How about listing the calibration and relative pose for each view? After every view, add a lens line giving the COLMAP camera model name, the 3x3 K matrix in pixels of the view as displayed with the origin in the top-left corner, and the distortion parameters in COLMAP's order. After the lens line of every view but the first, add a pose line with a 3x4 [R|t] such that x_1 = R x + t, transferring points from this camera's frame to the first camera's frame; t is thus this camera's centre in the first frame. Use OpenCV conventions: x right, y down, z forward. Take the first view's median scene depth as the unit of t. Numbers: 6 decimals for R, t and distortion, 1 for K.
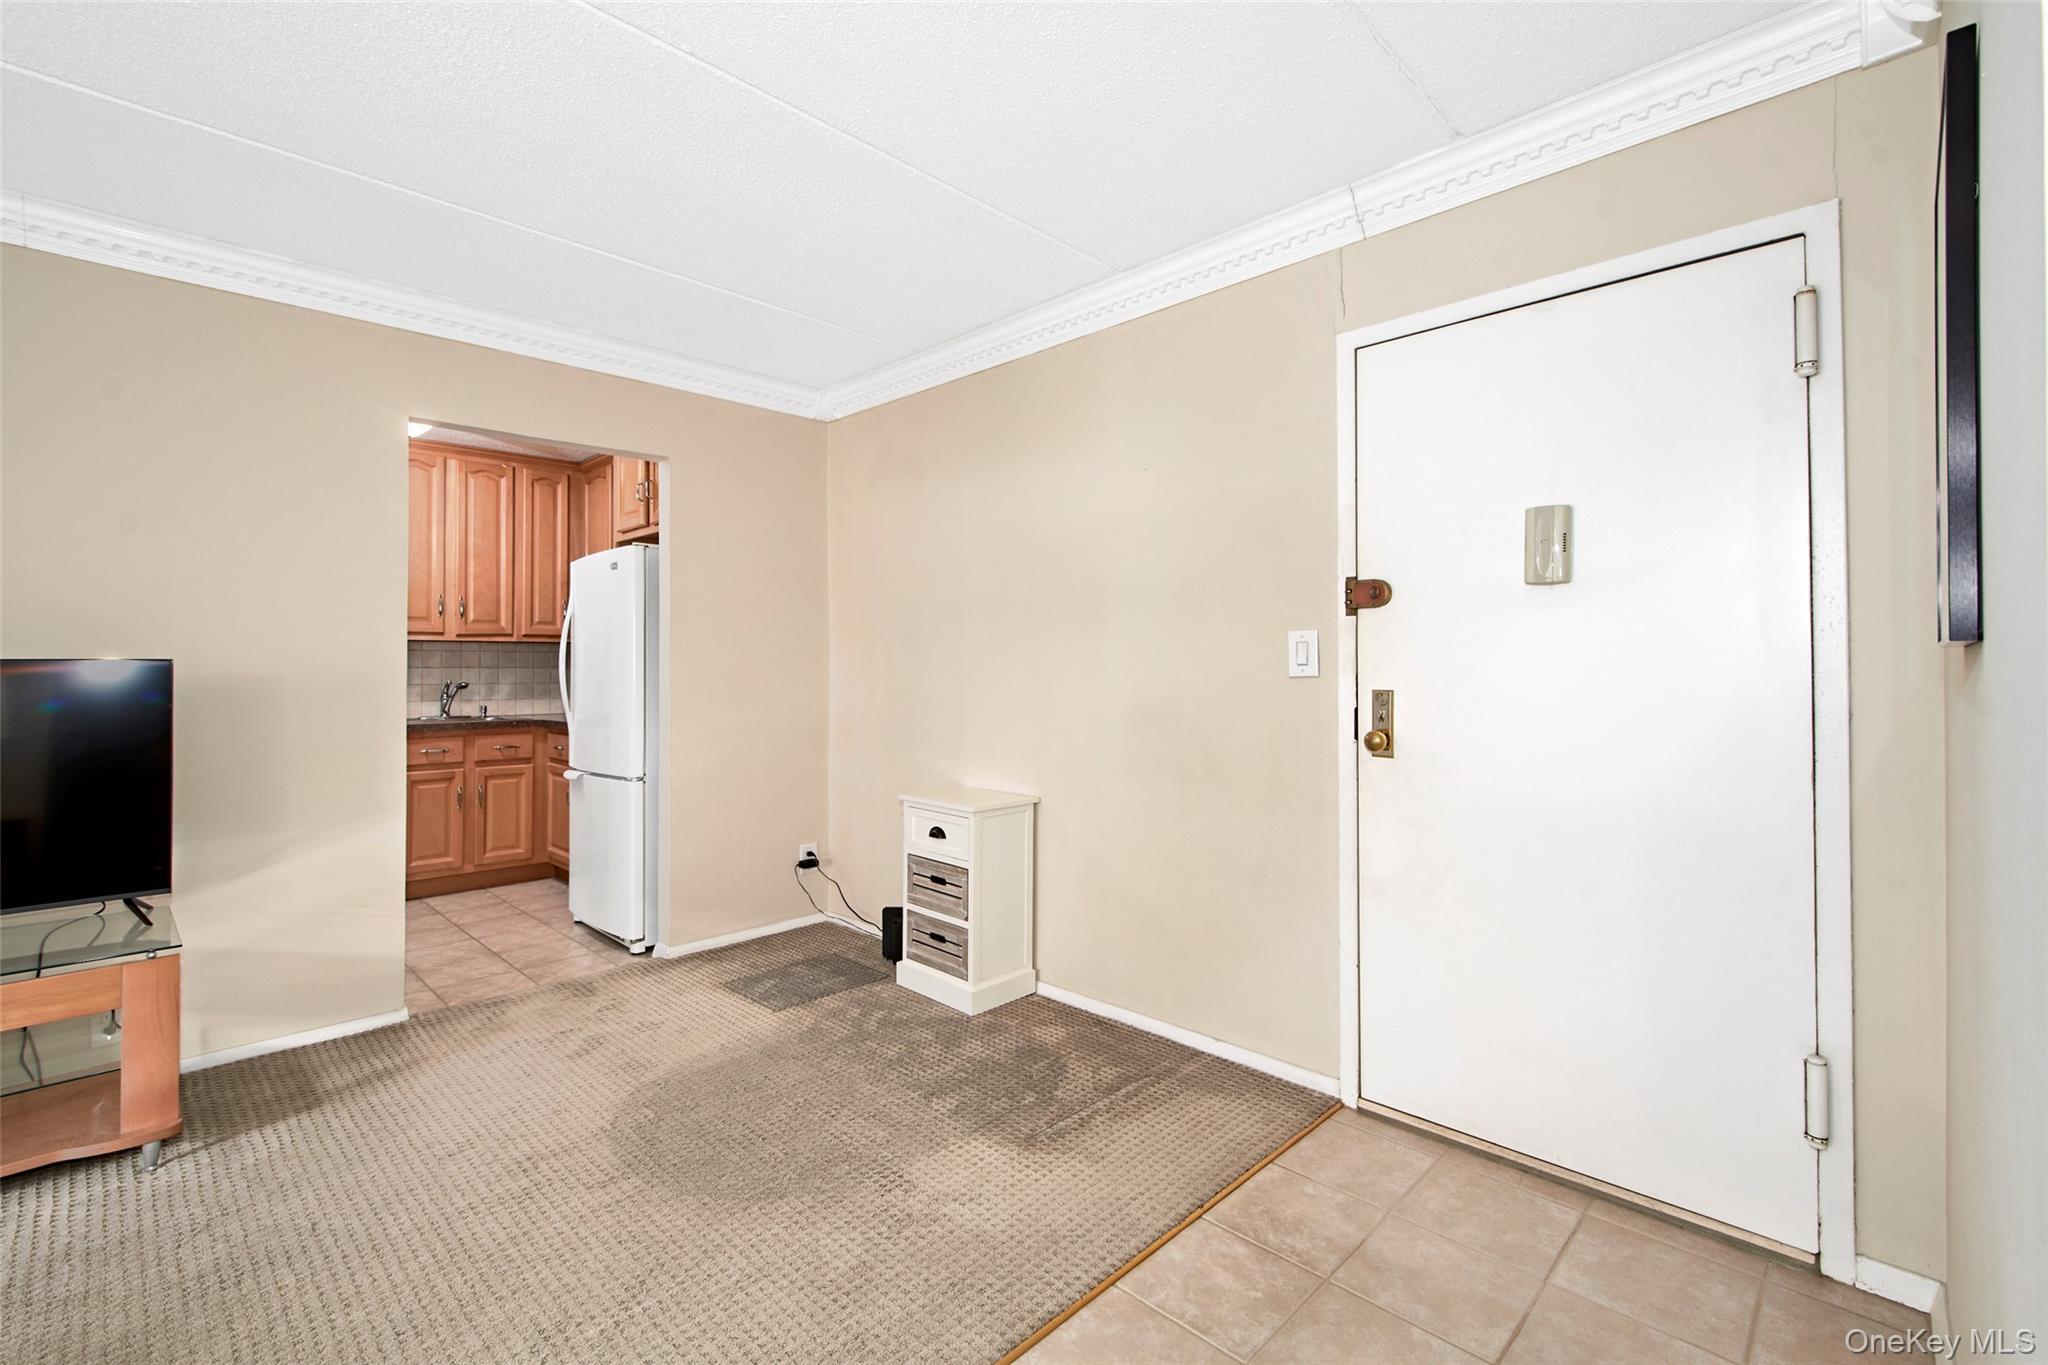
lens RADIAL K [[901.1, 0, 1017.5], [0, 901.1, 641.7], [0, 0, 1]] dist [-0.000870, -0.000116]
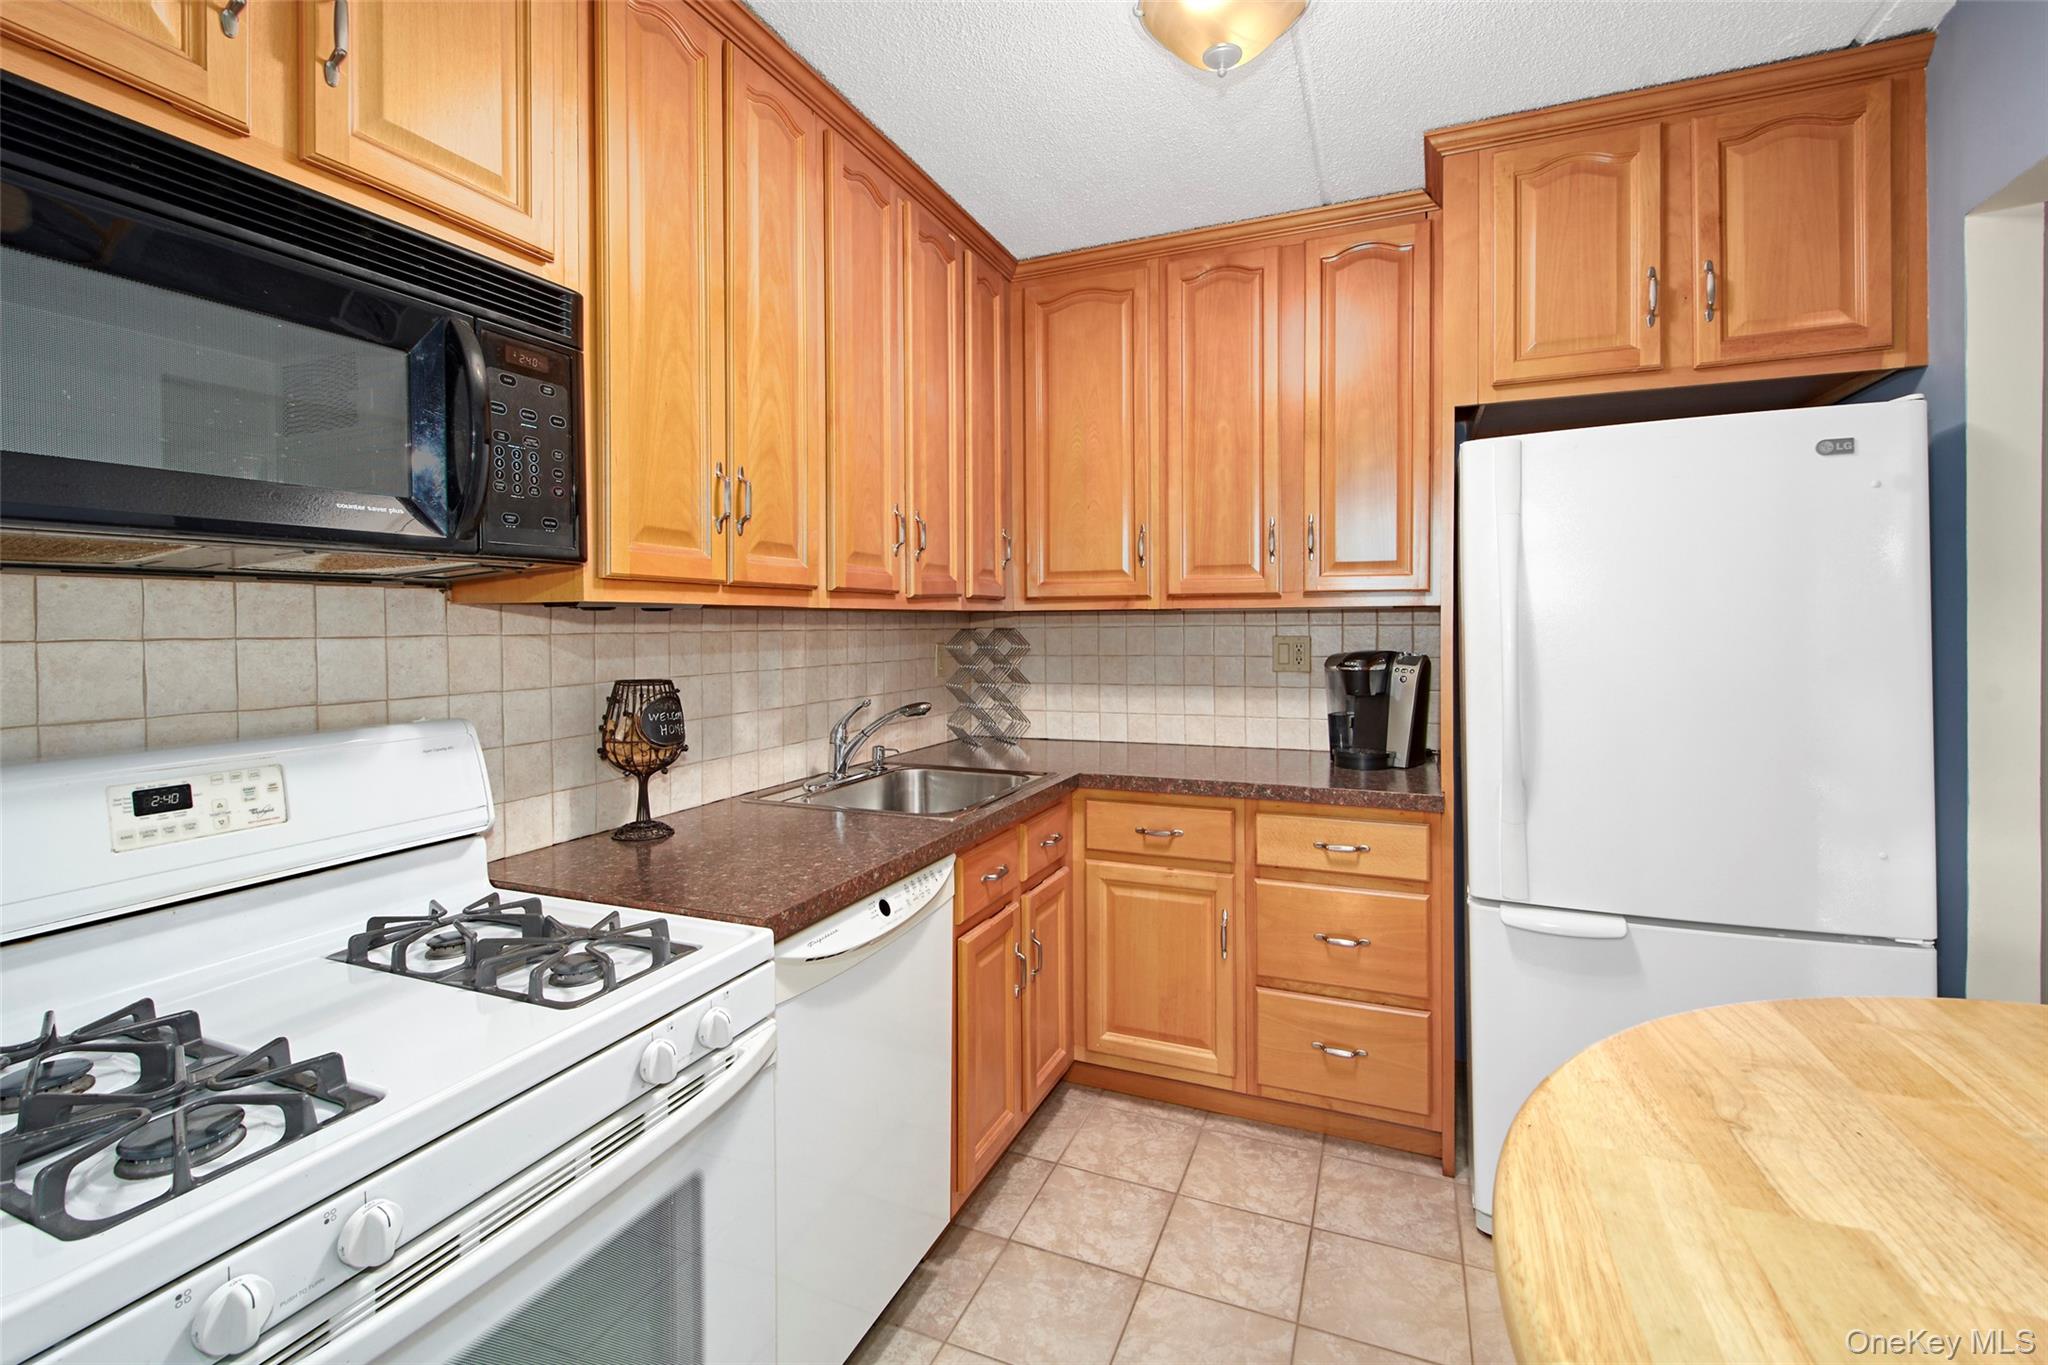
lens RADIAL K [[918.5, 0, 1001.5], [0, 918.5, 616.3], [0, 0, 1]] dist [-0.001573, -0.000387]
pose [[0.932700, 0.001880, 0.360650, -1.223146], [-0.006008, 0.999929, 0.010323, -0.005088], [-0.360604, -0.011795, 0.932644, 0.913530]]
